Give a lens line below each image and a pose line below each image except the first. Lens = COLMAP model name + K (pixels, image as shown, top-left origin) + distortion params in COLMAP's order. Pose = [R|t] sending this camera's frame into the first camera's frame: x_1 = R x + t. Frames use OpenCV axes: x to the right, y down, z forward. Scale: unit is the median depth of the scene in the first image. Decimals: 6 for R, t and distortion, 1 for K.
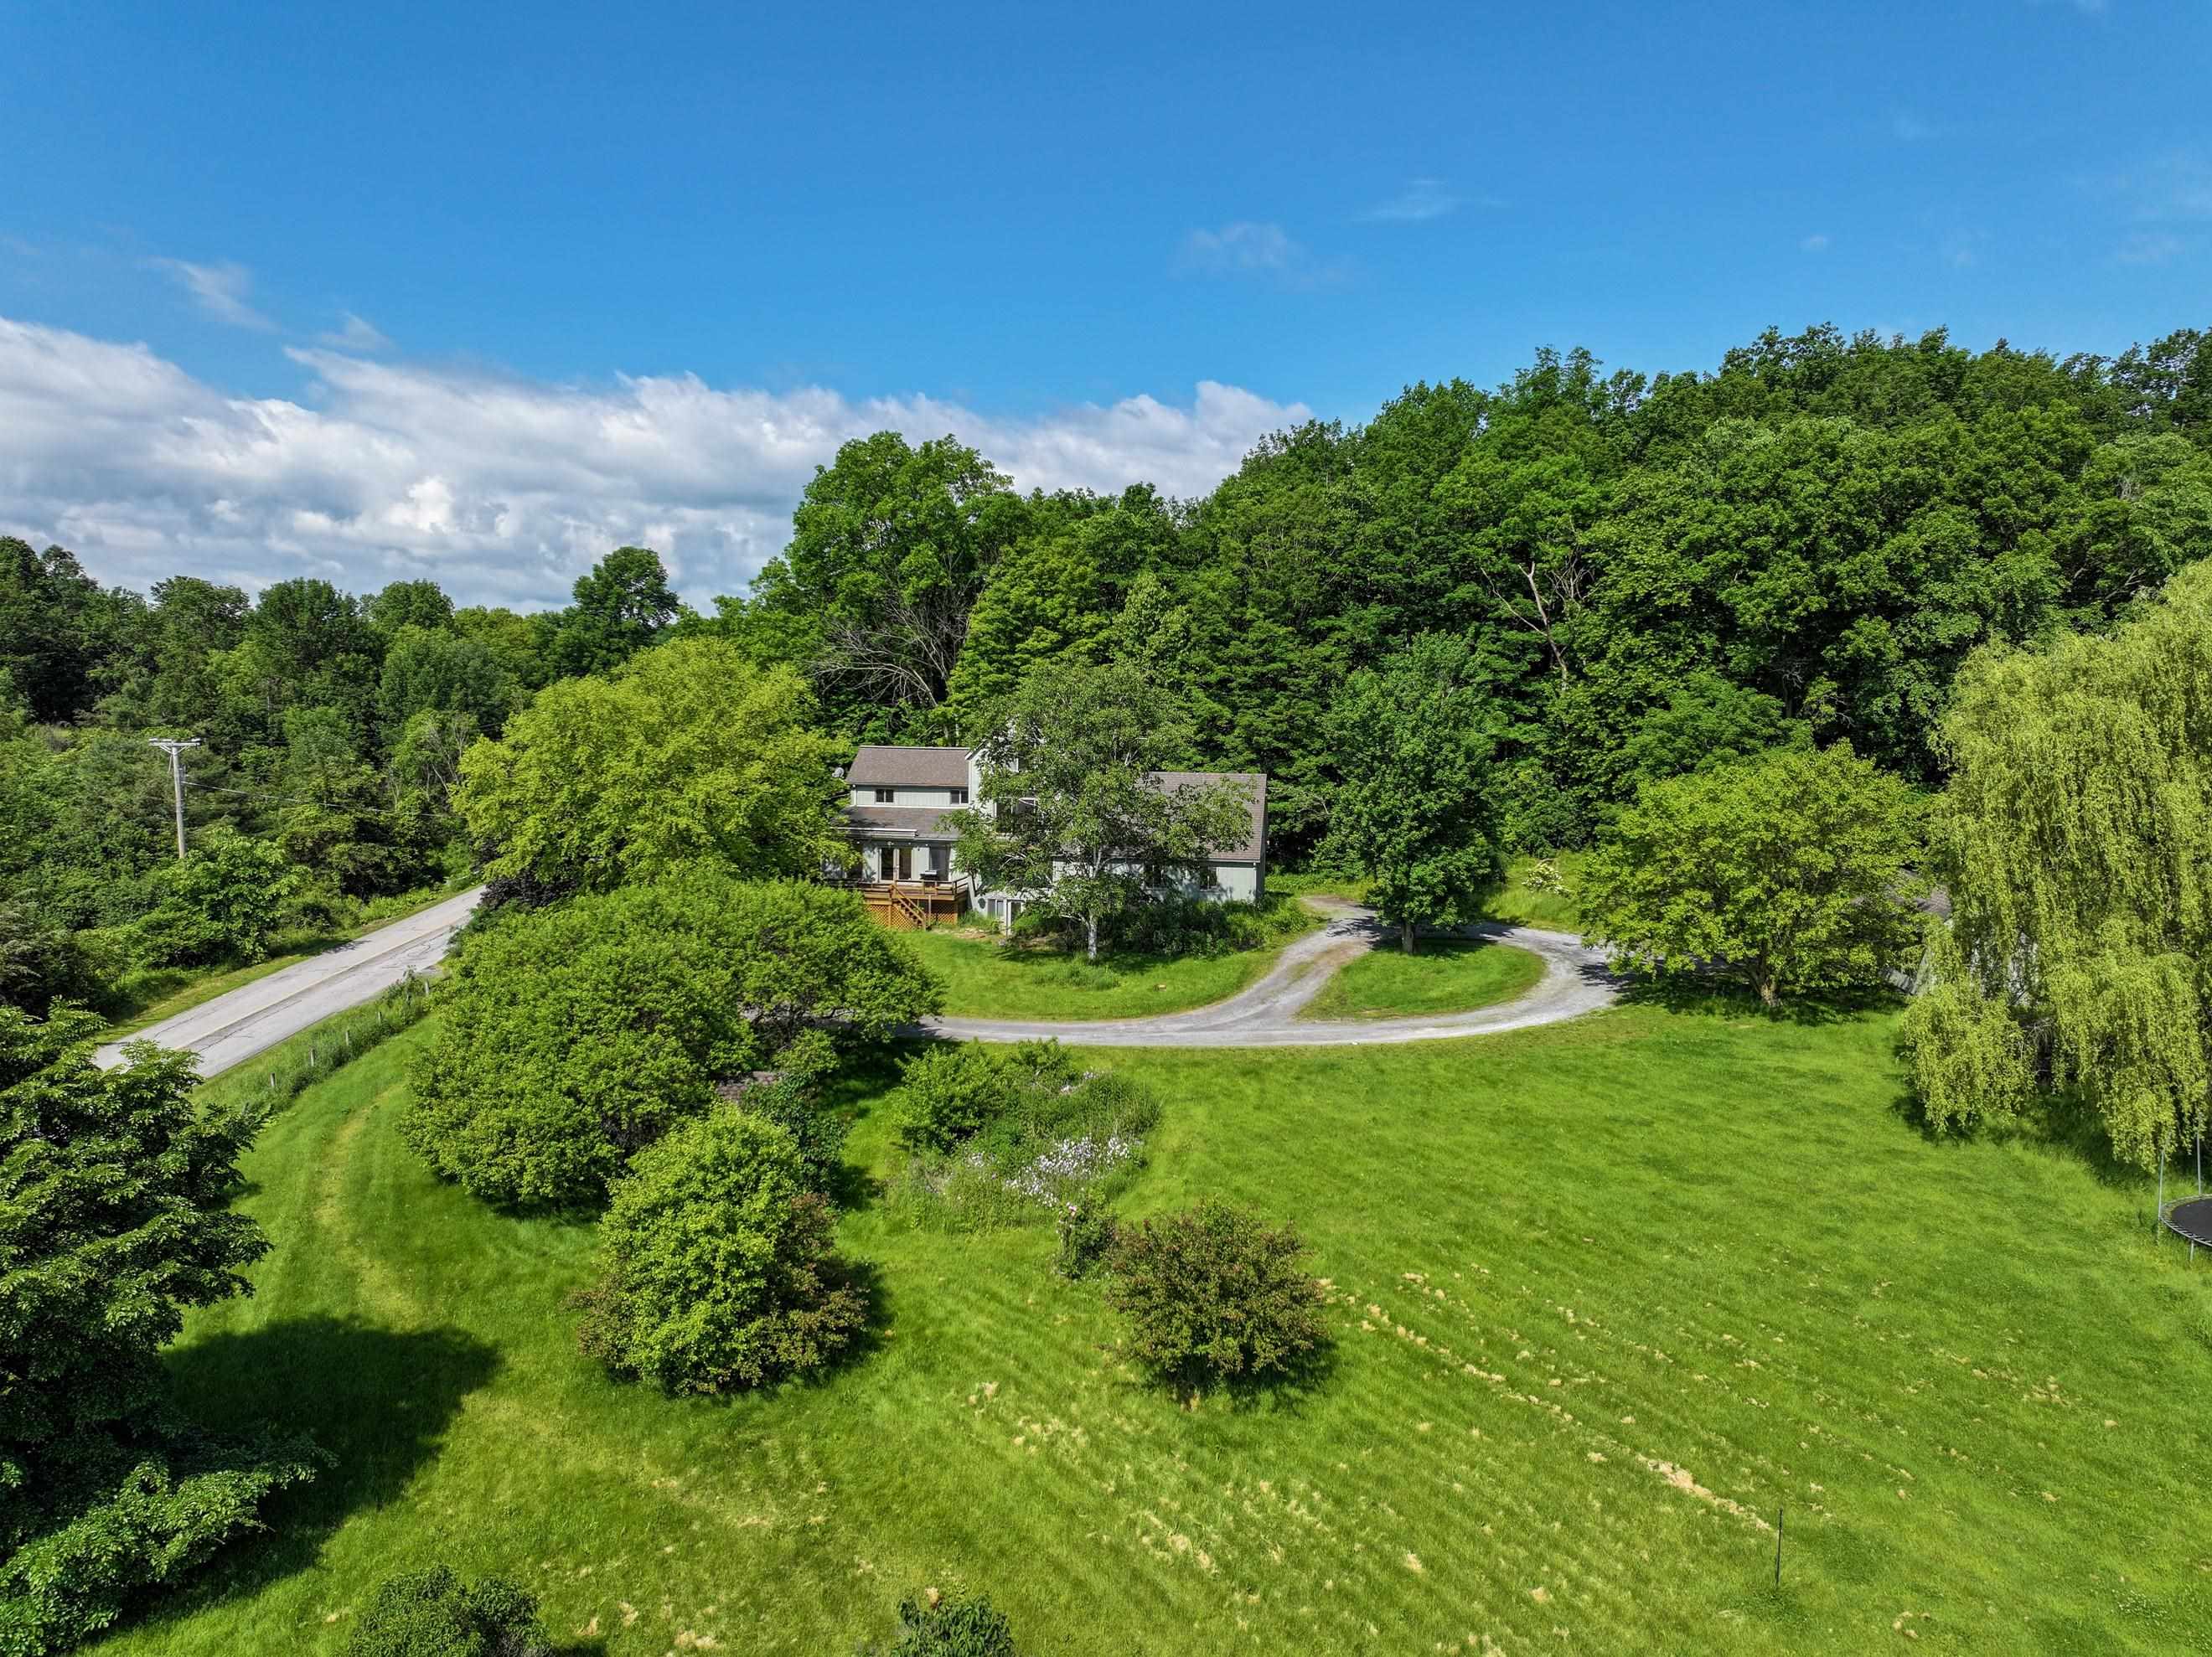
lens RADIAL K [[1554.6, 0, 1103.2], [0, 1554.6, 833.0], [0, 0, 1]] dist [-0.004614, 0.022662]
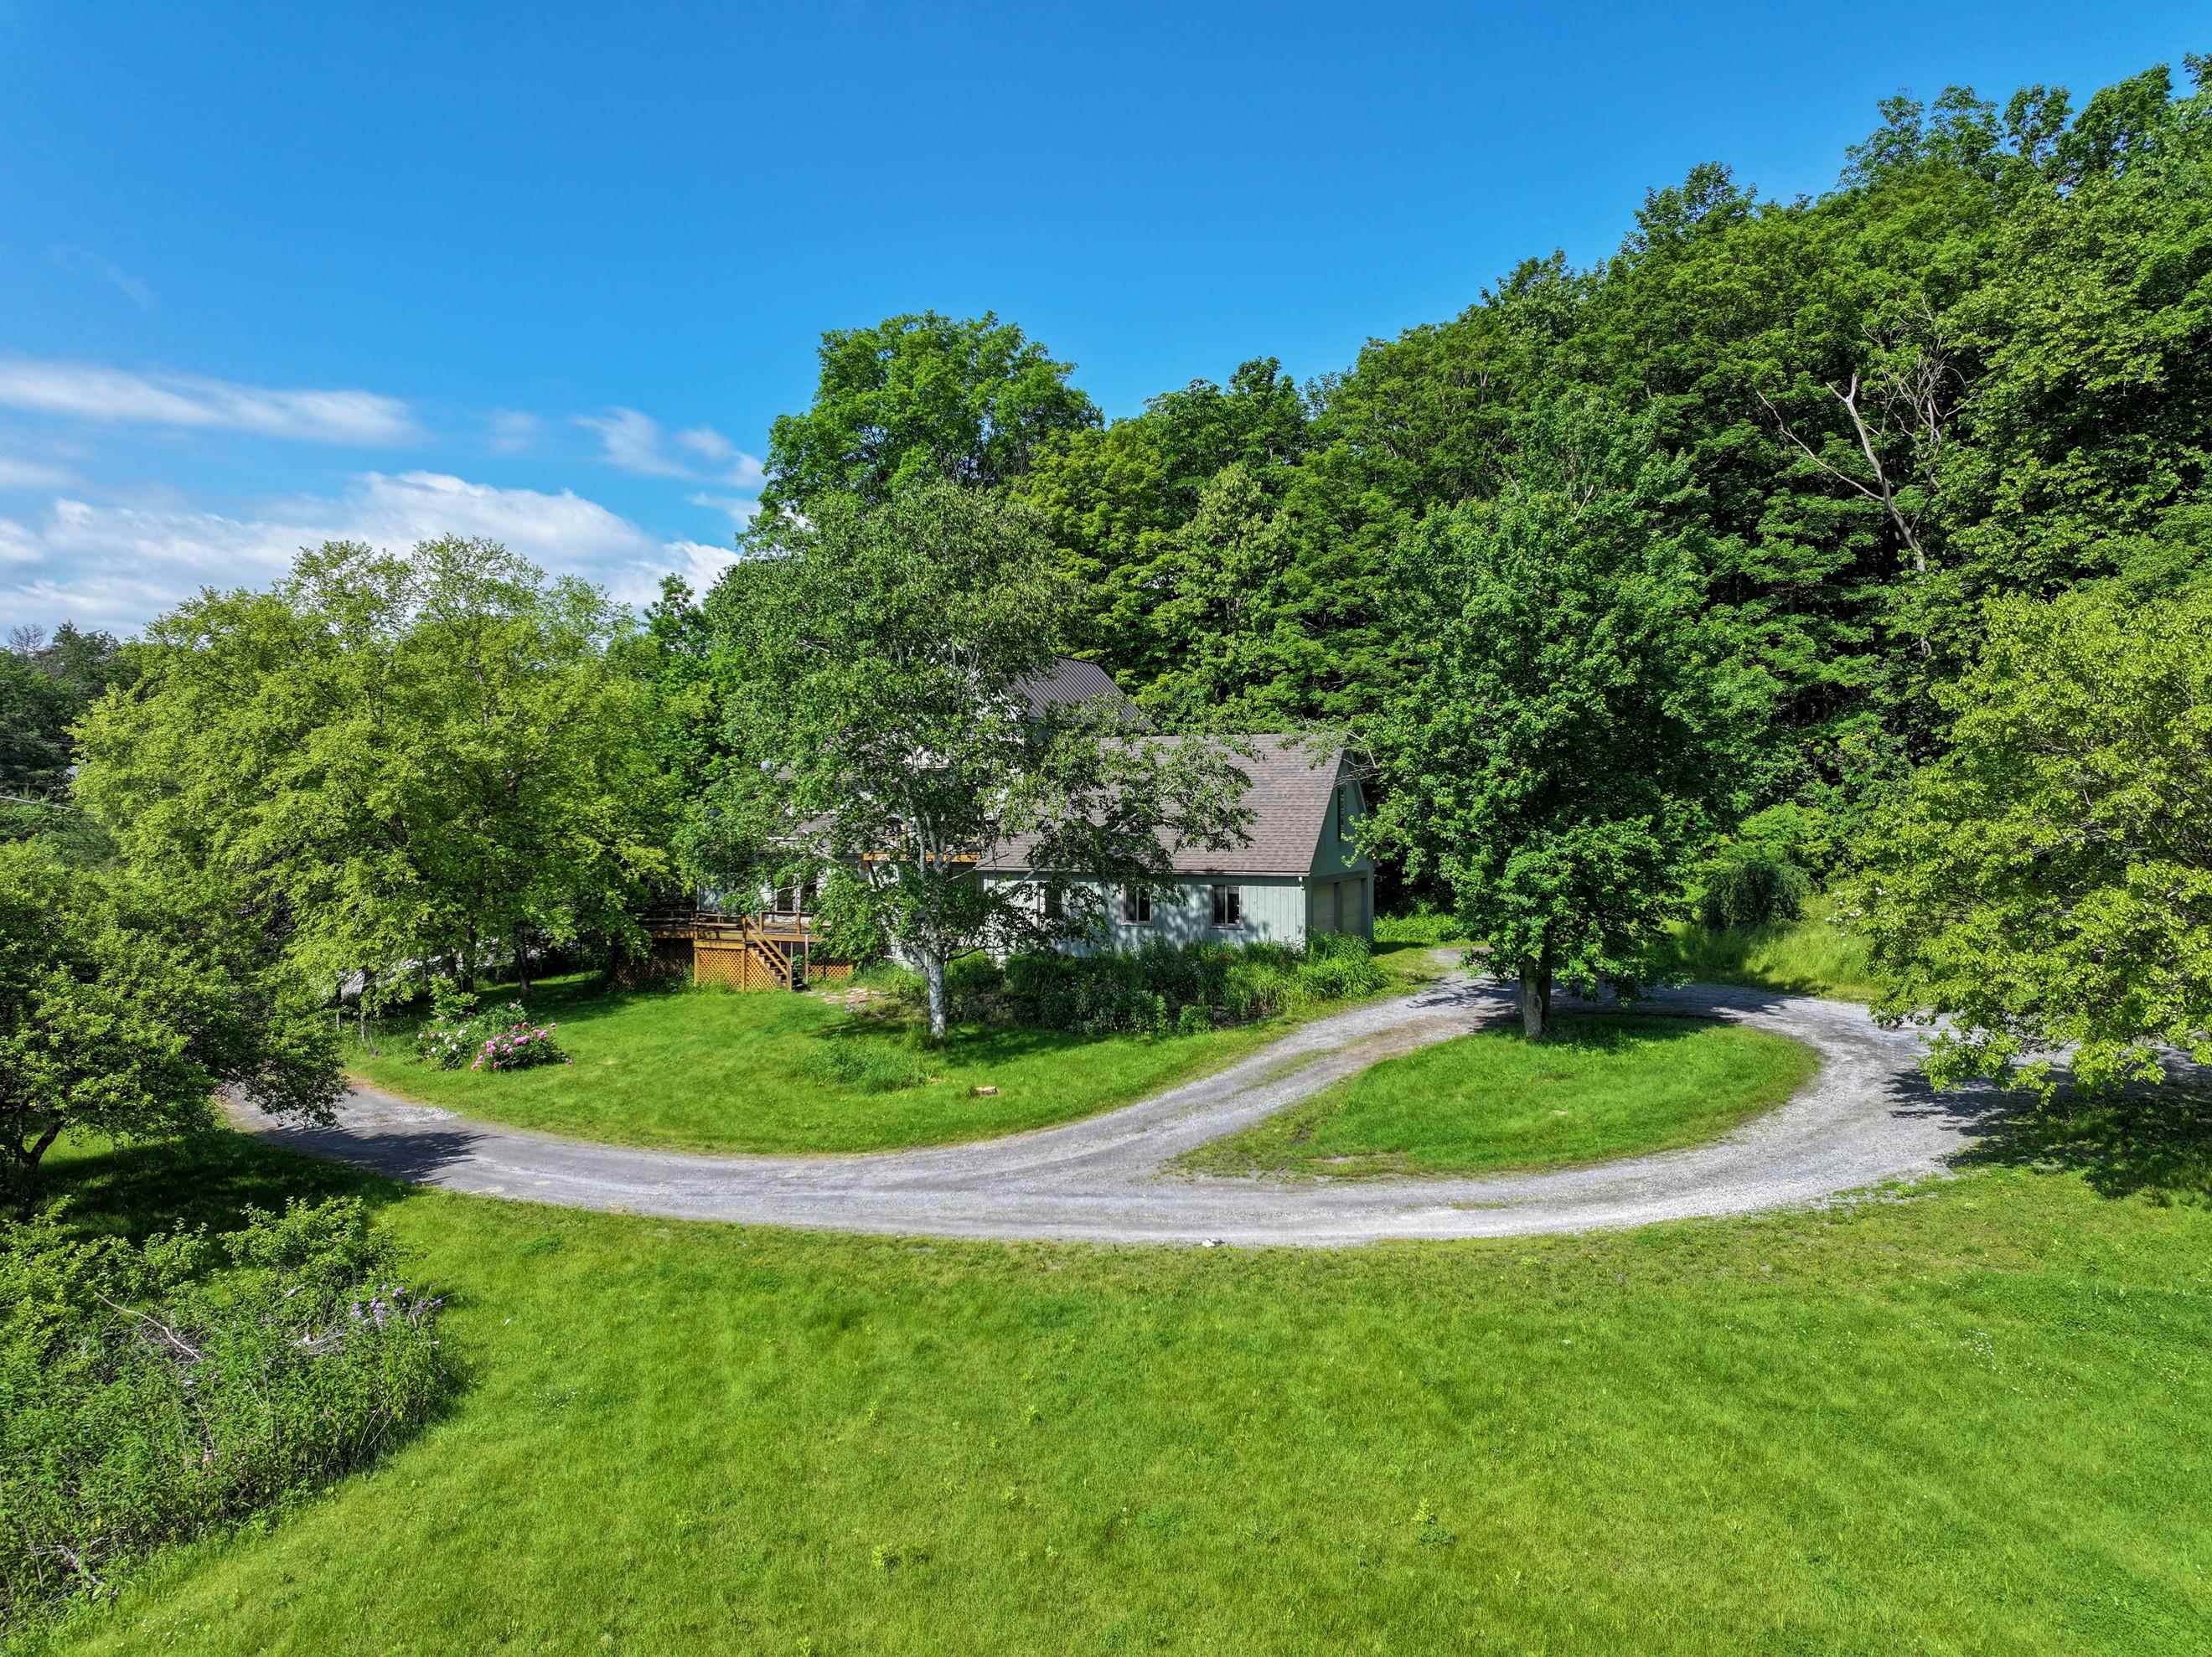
lens RADIAL K [[1554.6, 0, 1113.8], [0, 1554.6, 823.4], [0, 0, 1]] dist [-0.004614, 0.022662]
pose [[0.967504, -0.013826, -0.252476, 0.164729], [-0.004642, 0.997364, -0.072408, 0.038689], [0.252811, 0.071227, 0.964890, 0.408617]]
